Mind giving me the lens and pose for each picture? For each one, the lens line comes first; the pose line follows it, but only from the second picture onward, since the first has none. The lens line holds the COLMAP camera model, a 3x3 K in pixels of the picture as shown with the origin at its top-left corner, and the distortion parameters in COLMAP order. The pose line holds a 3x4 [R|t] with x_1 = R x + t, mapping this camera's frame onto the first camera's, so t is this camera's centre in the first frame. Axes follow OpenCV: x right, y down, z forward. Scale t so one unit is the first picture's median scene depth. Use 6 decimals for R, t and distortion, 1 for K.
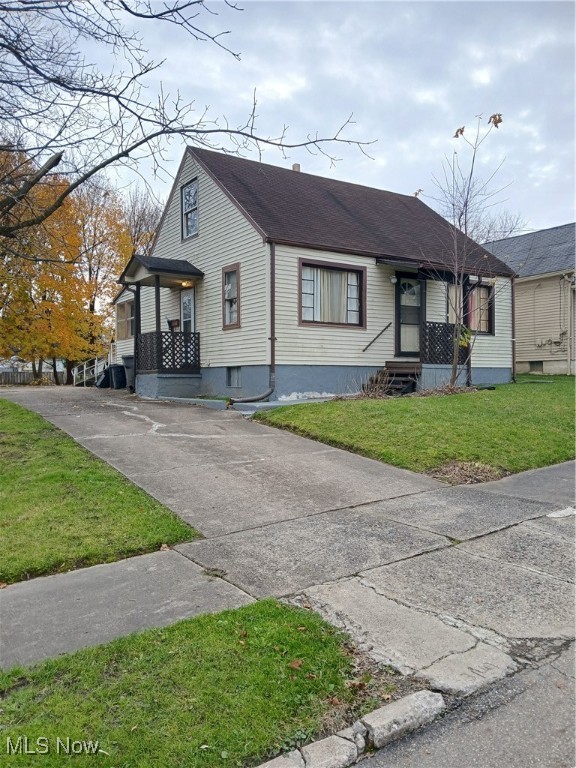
lens RADIAL K [[588.4, 0, 289.2], [0, 588.4, 382.6], [0, 0, 1]] dist [0.037421, -0.003412]
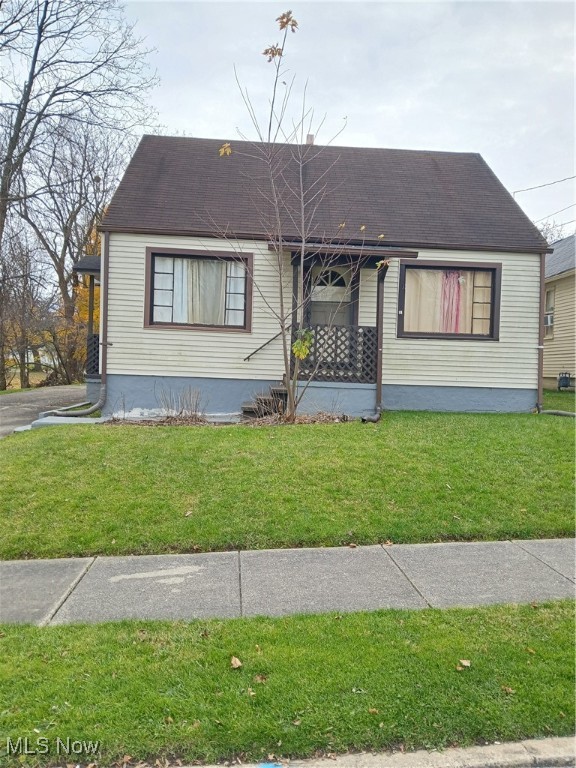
lens RADIAL K [[588.4, 0, 288.5], [0, 588.4, 387.8], [0, 0, 1]] dist [0.037421, -0.003412]
pose [[0.872718, 0.043271, -0.486304, 0.558710], [-0.040824, 0.999044, 0.015633, -0.031313], [0.486516, 0.006210, 0.873650, 0.338938]]
